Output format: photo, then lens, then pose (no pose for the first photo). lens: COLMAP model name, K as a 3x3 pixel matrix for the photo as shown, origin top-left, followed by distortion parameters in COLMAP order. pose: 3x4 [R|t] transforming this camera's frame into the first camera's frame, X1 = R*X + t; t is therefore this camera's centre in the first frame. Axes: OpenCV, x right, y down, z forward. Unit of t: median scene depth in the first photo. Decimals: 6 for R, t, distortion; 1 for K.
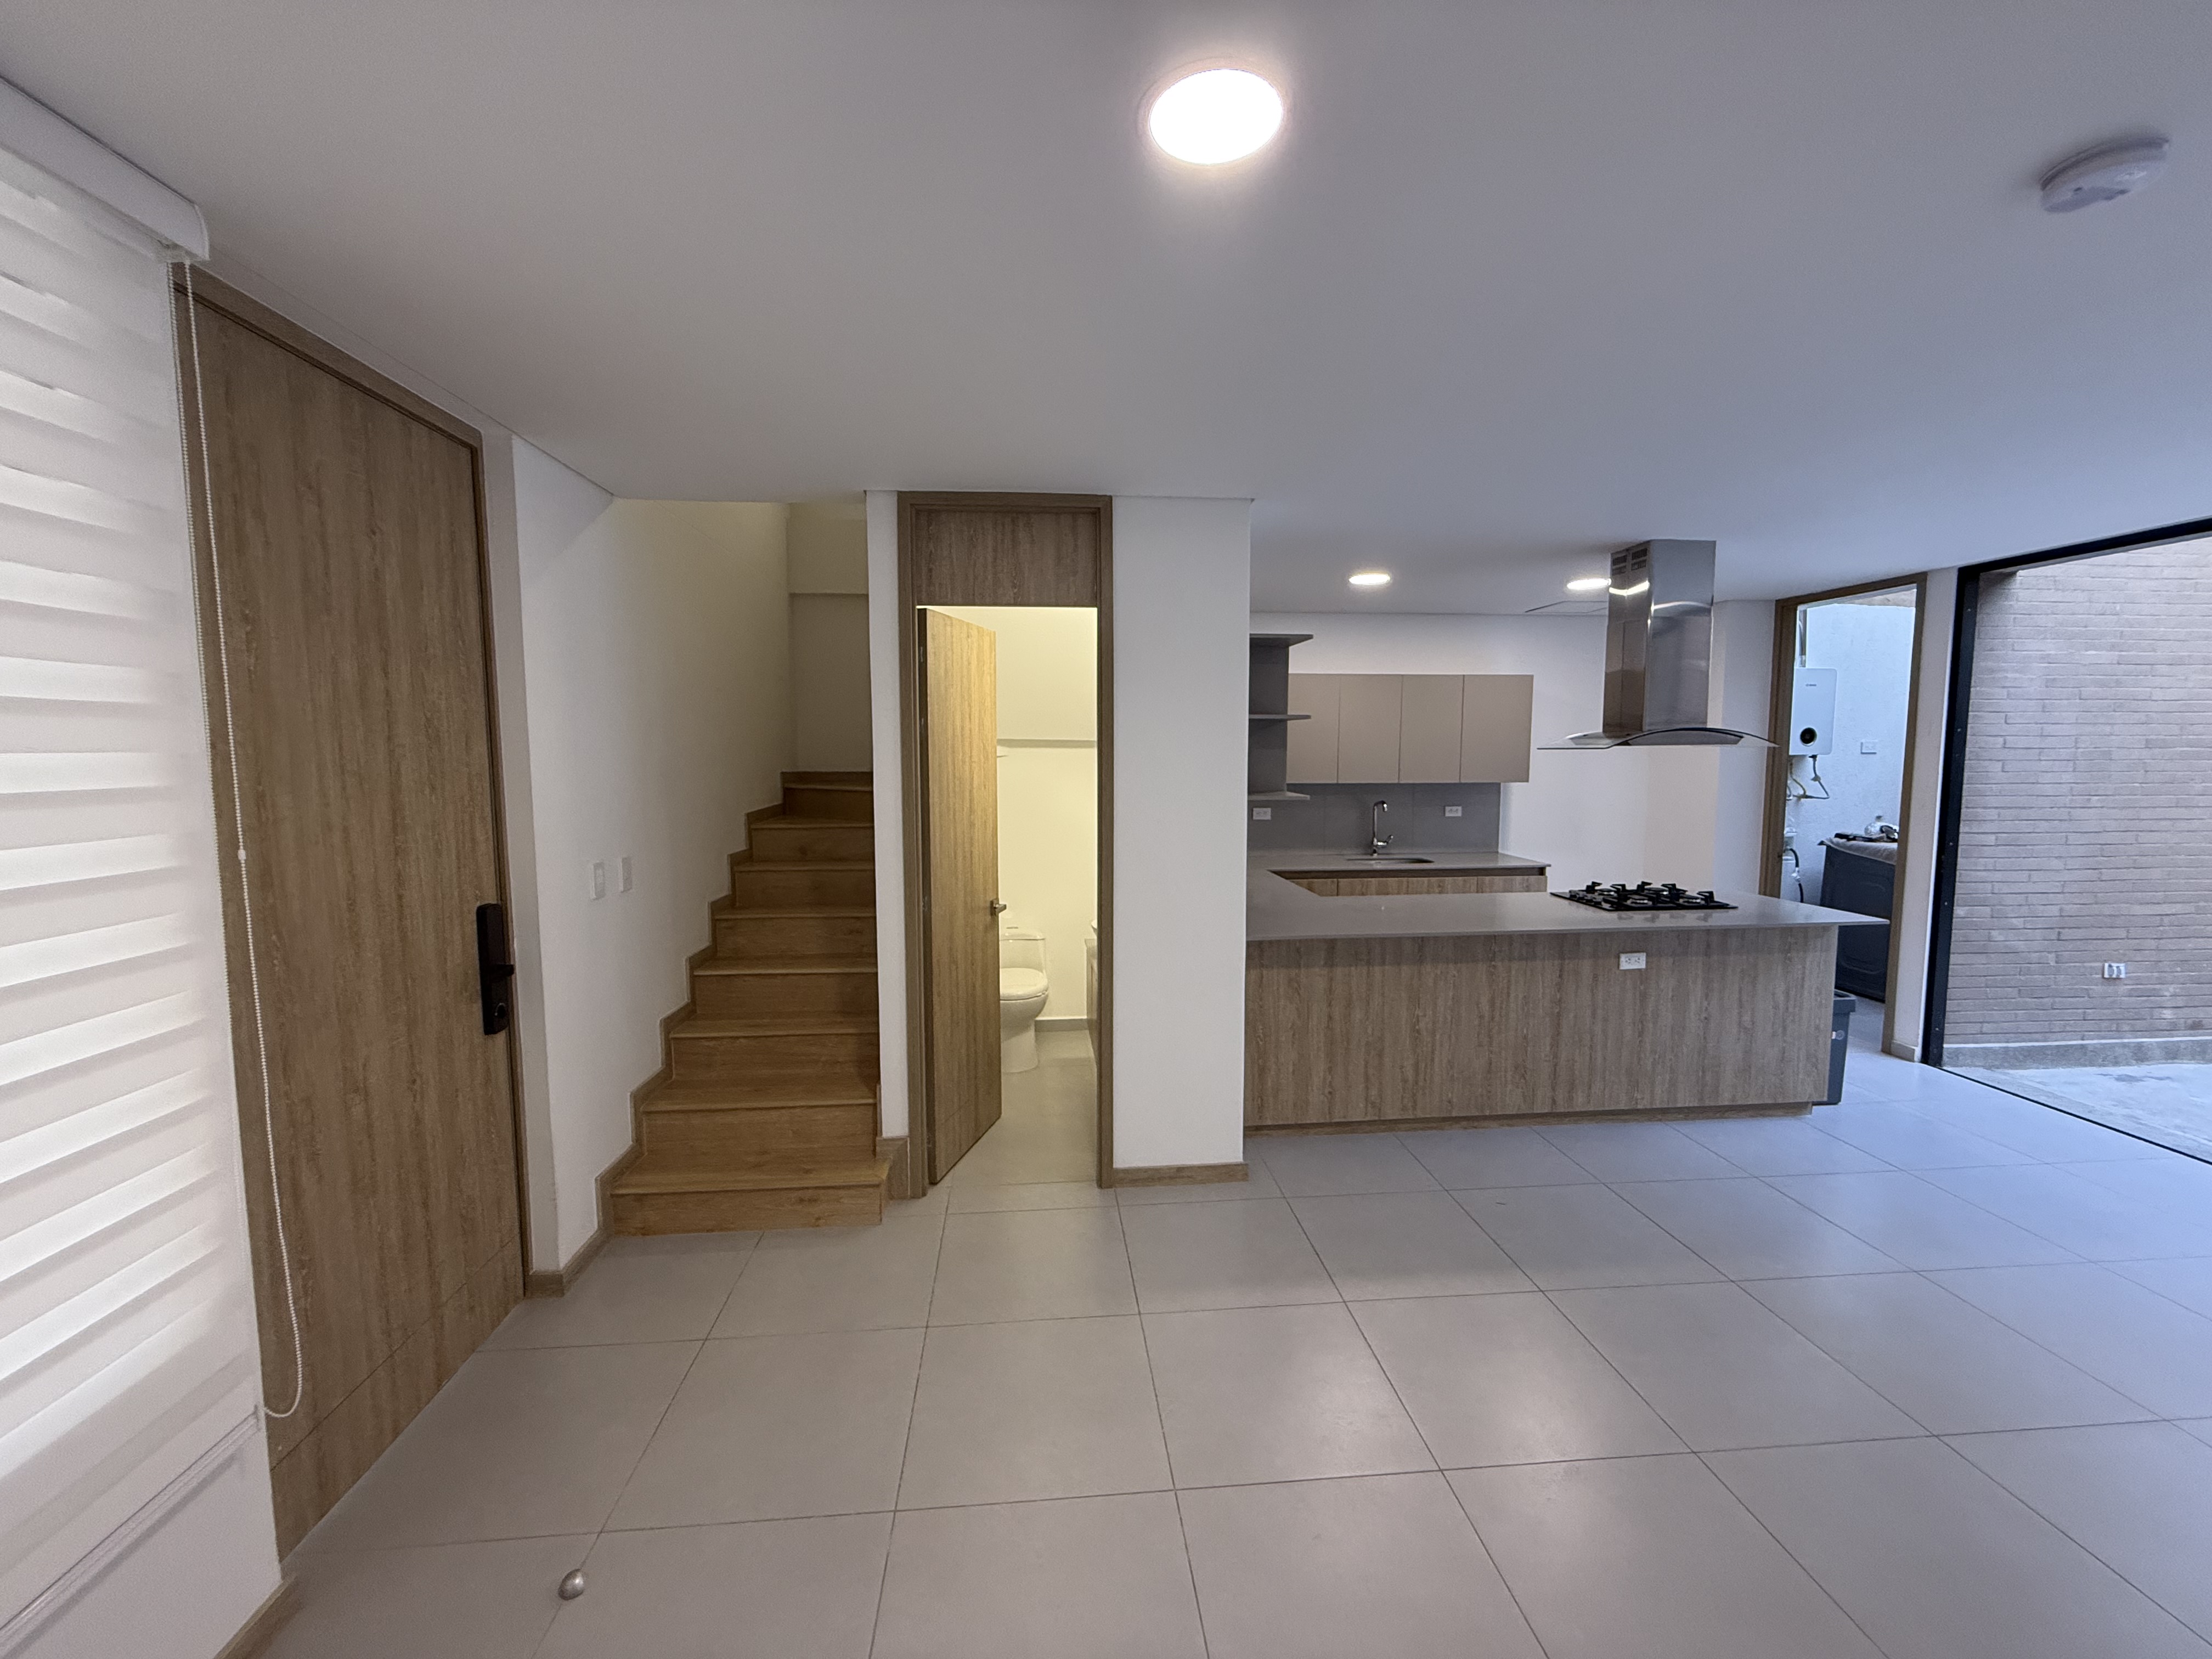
lens RADIAL K [[884.4, 0, 1101.1], [0, 884.4, 823.8], [0, 0, 1]] dist [-0.000581, 0.000297]
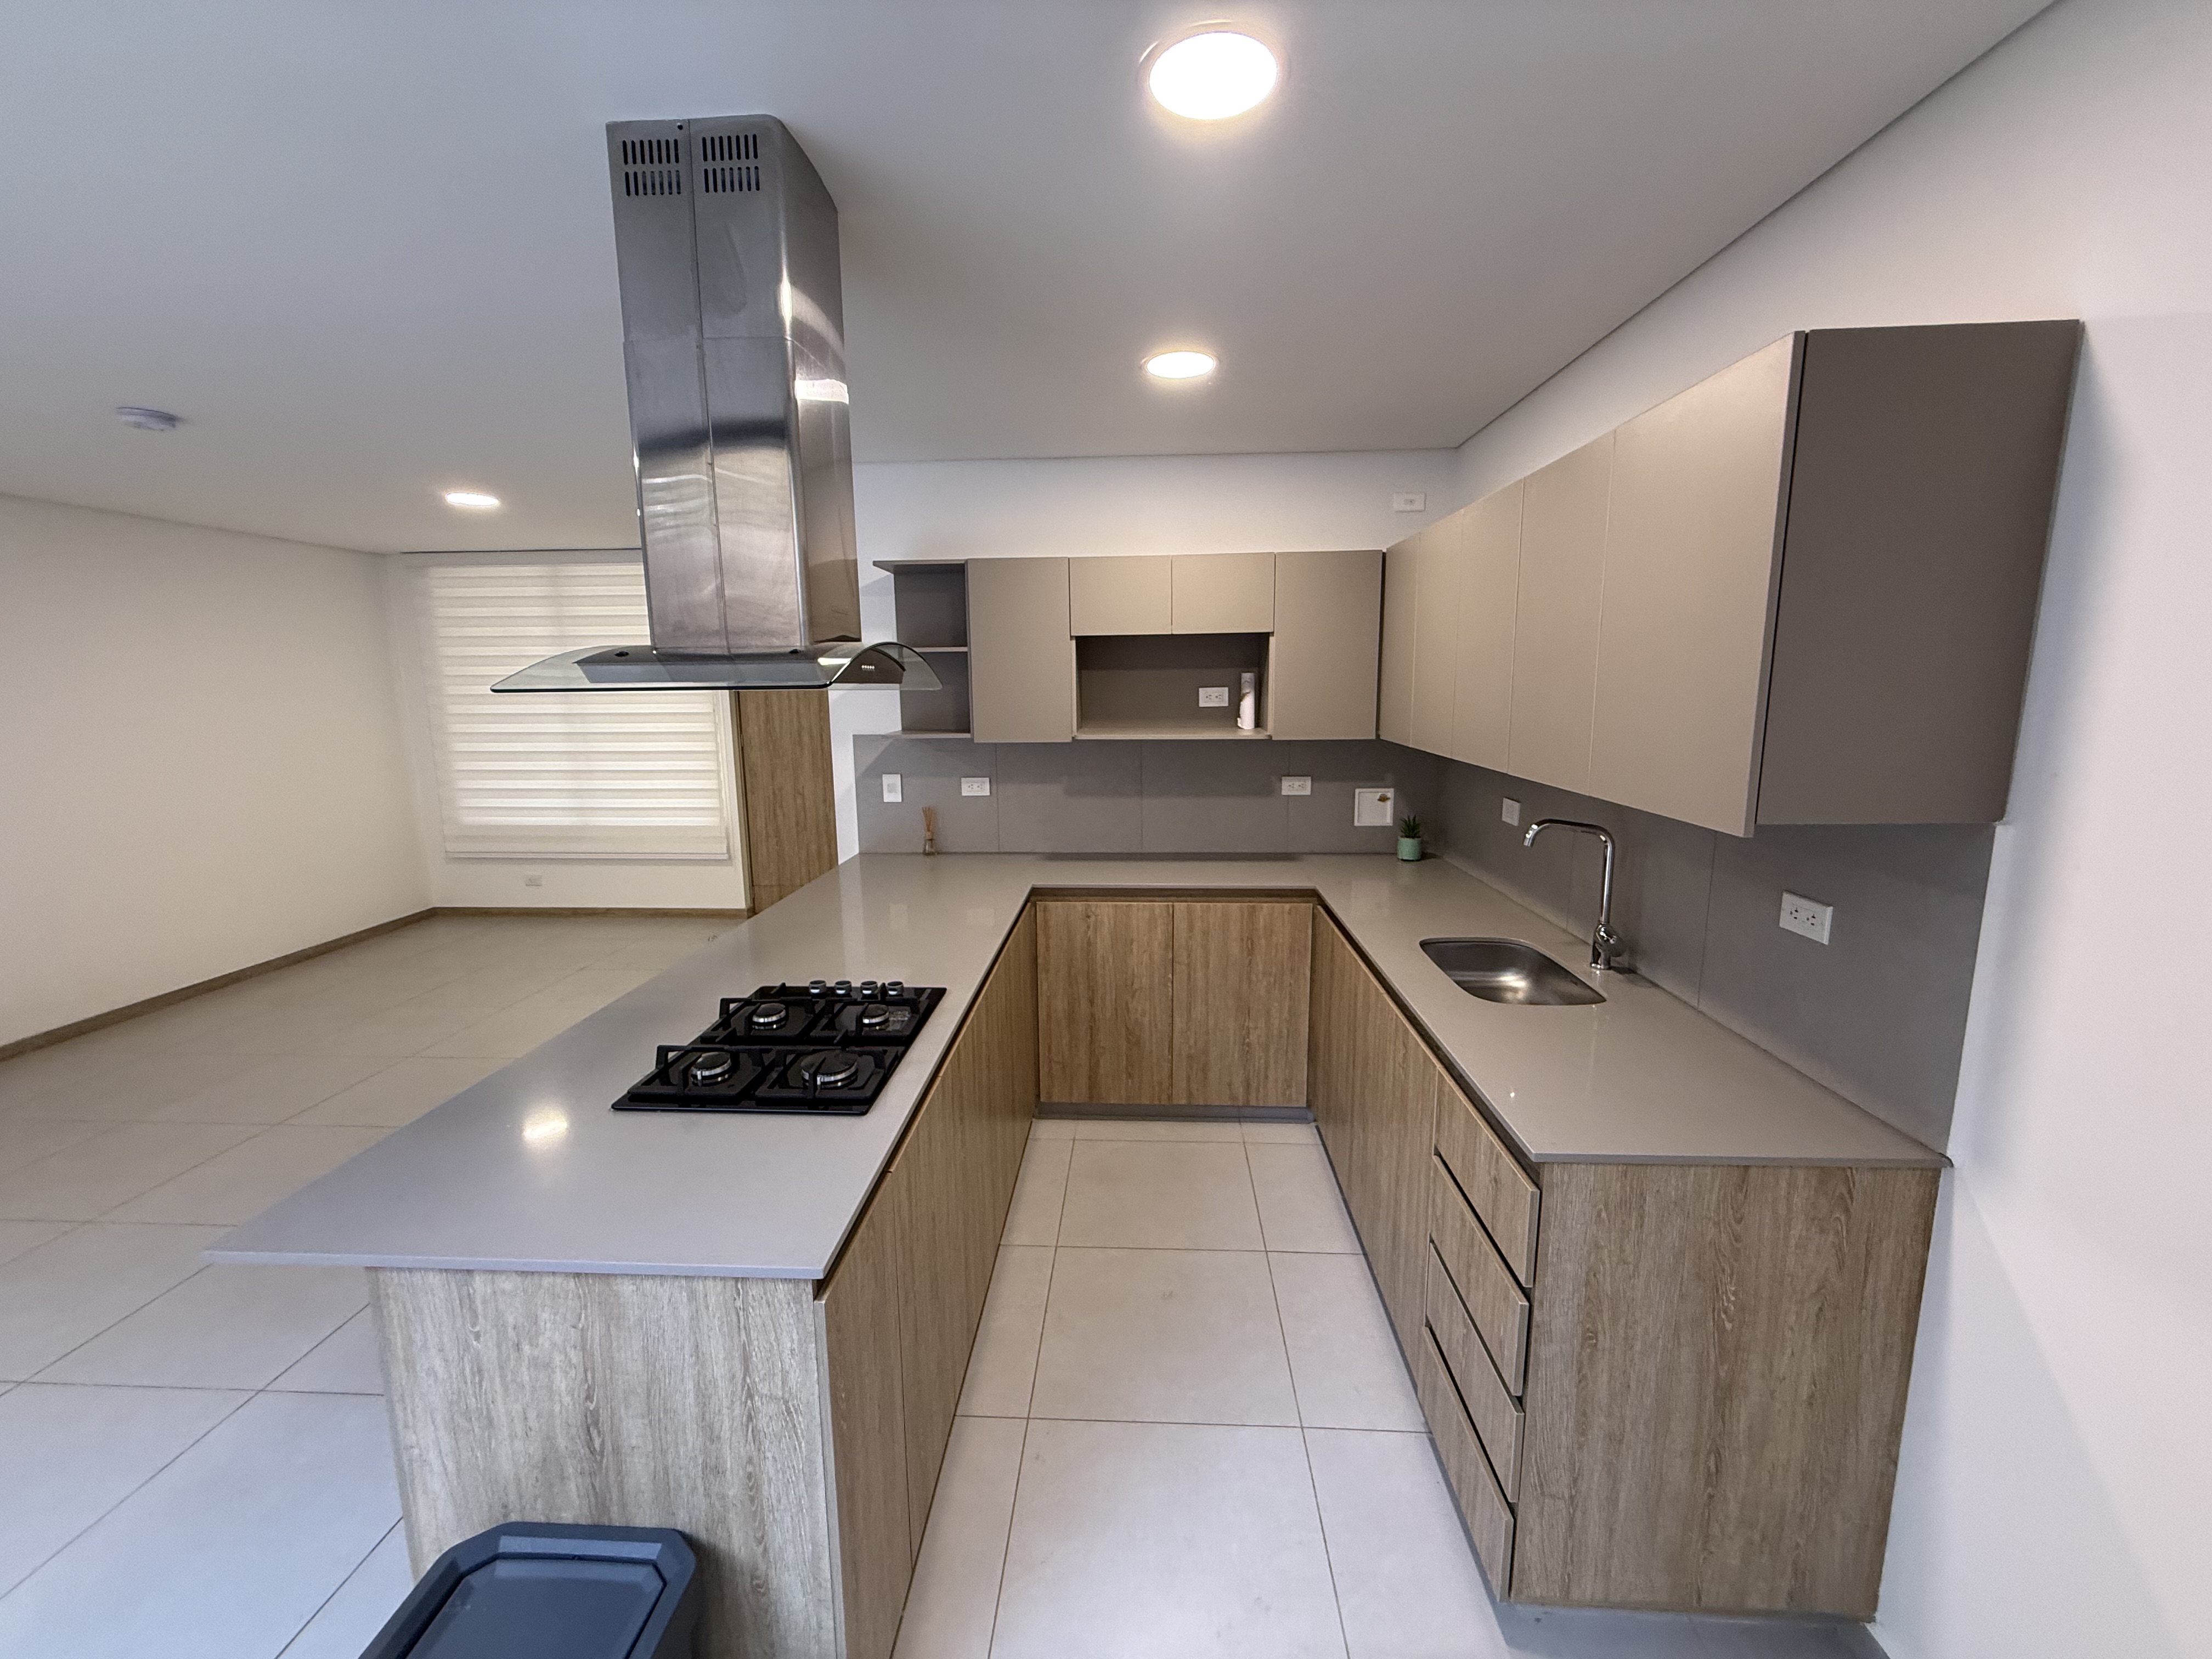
lens RADIAL K [[884.4, 0, 1101.1], [0, 884.4, 823.8], [0, 0, 1]] dist [-0.000581, 0.000297]
pose [[-0.137876, 0.165255, -0.976566, 1.735452], [-0.073958, 0.981512, 0.176533, -0.186432], [0.987684, 0.096564, -0.123105, 2.055836]]
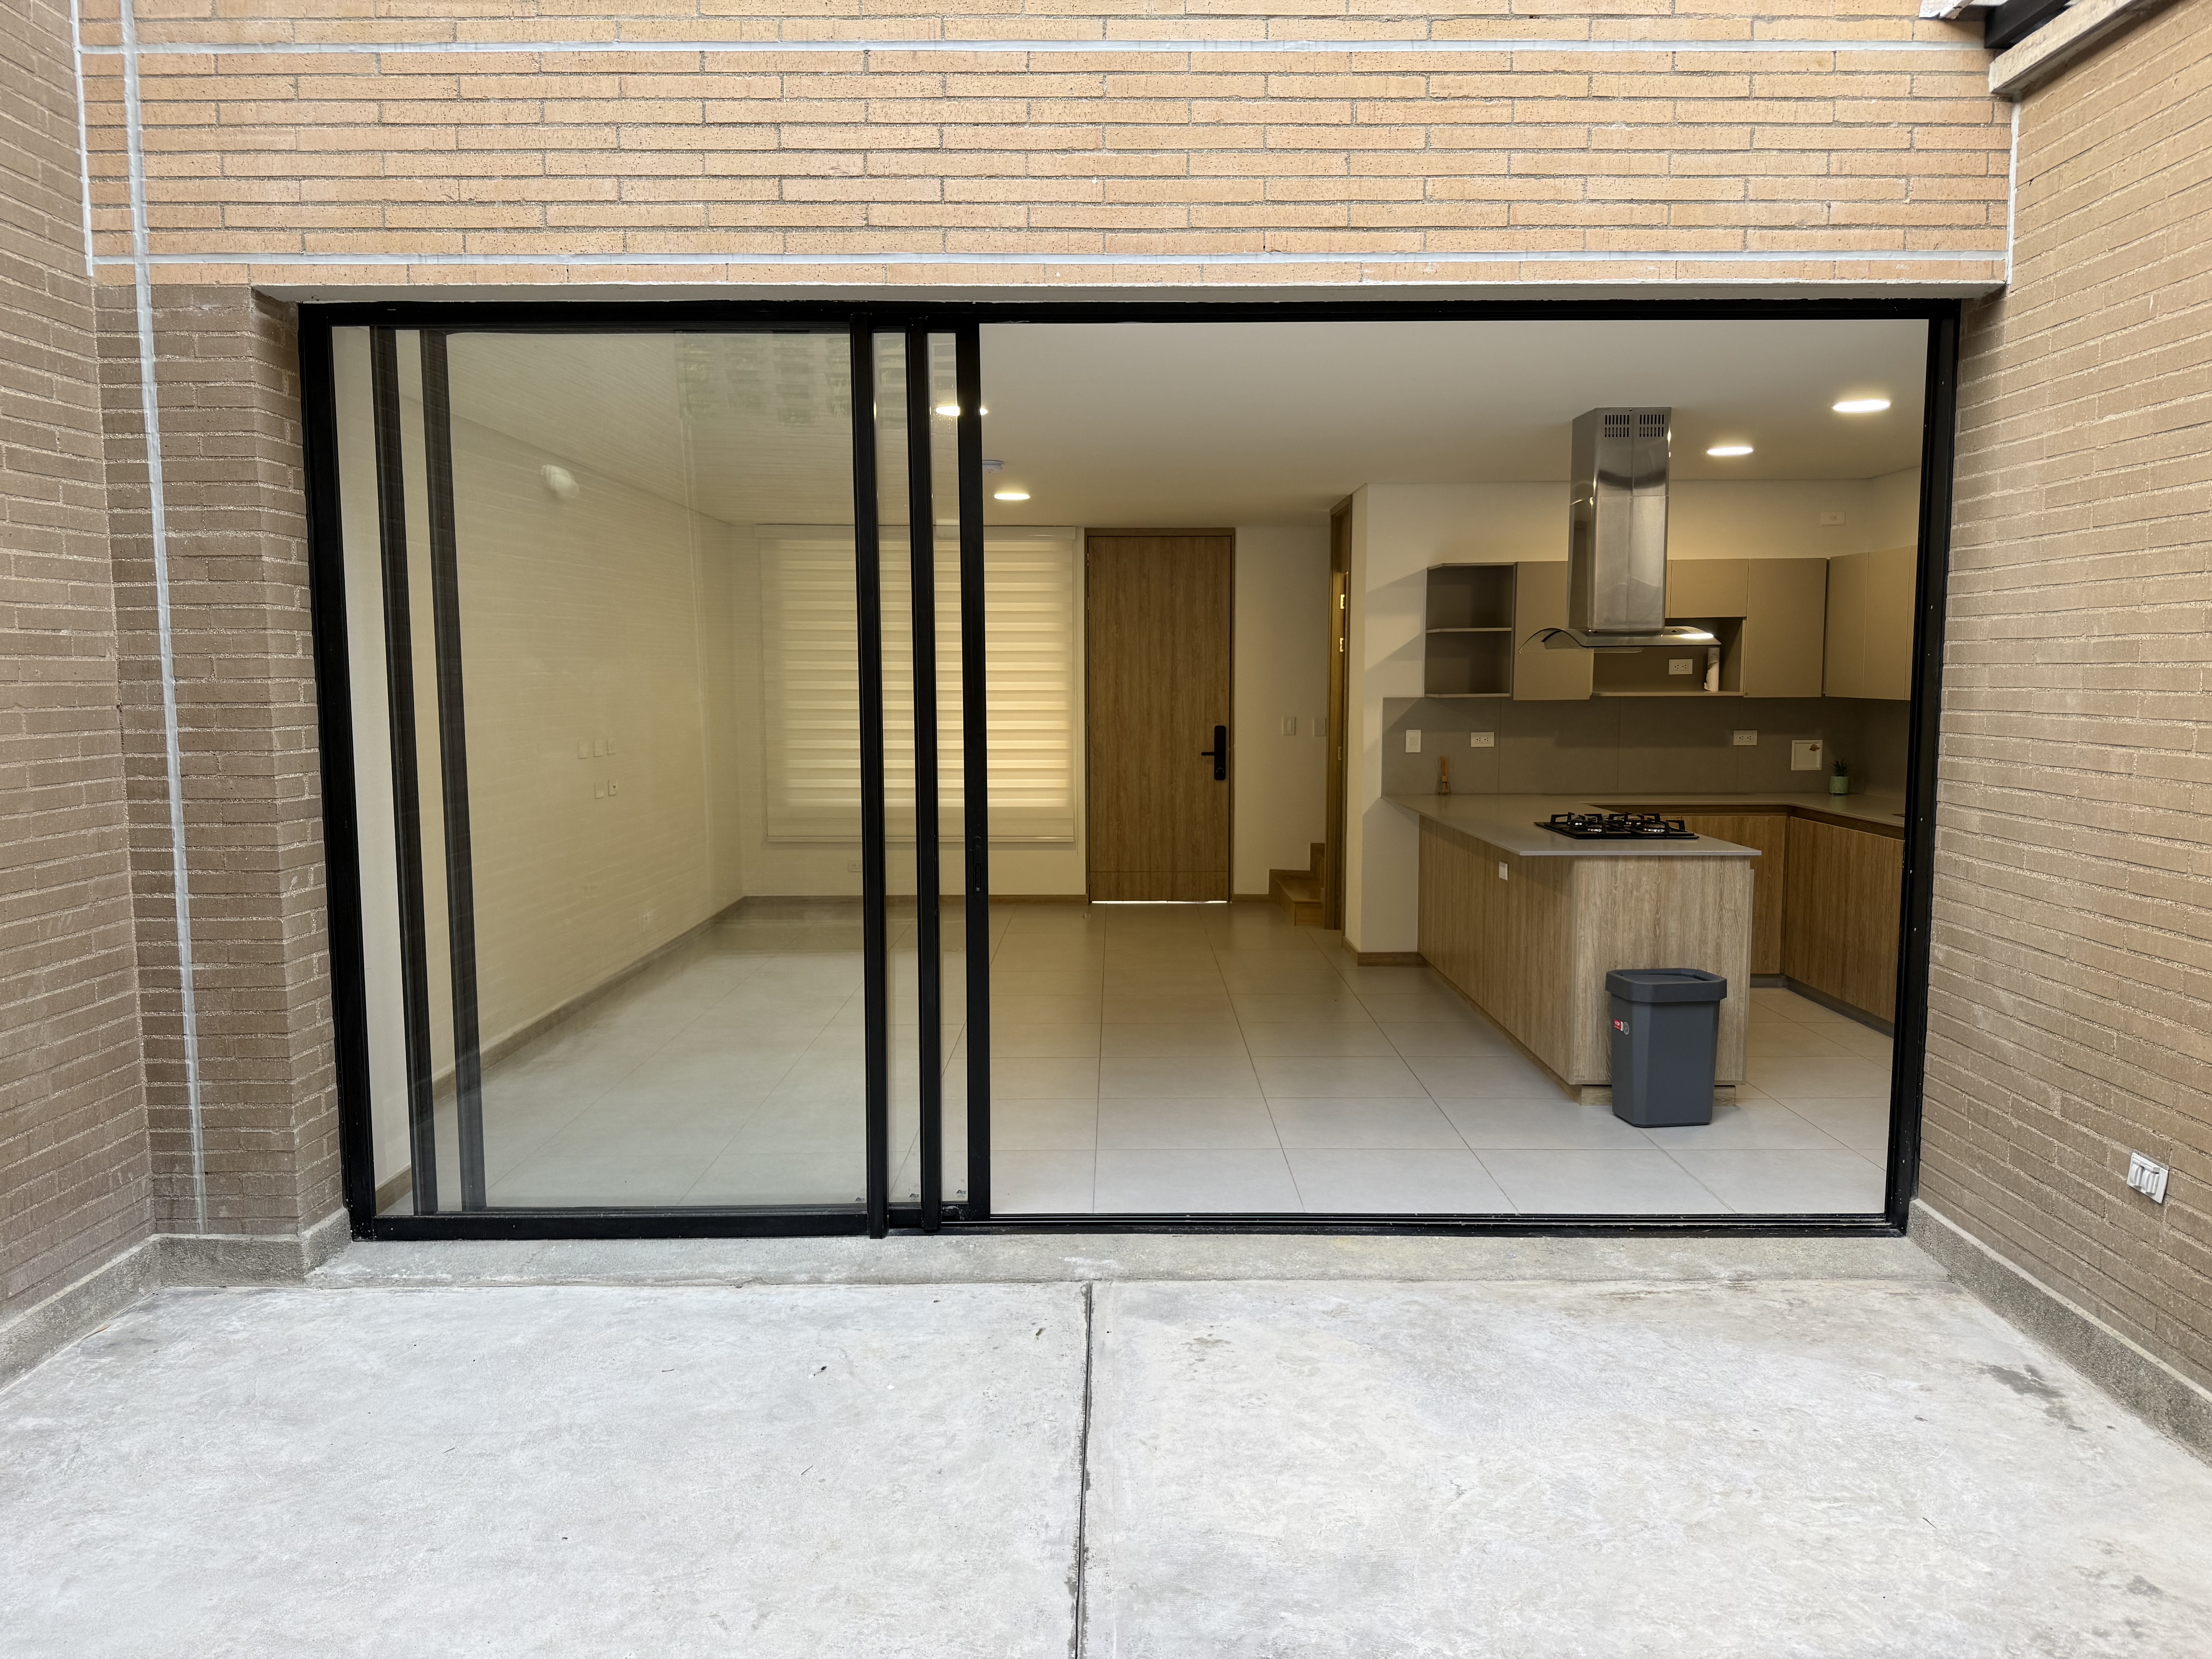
lens RADIAL K [[1538.9, 0, 1106.0], [0, 1538.9, 829.5], [0, 0, 1]] dist [0.111804, -0.194604]
pose [[-0.088778, 0.102971, -0.990715, 3.690370], [-0.080285, 0.990666, 0.110160, -0.068611], [0.992811, 0.089320, -0.079682, 1.099309]]
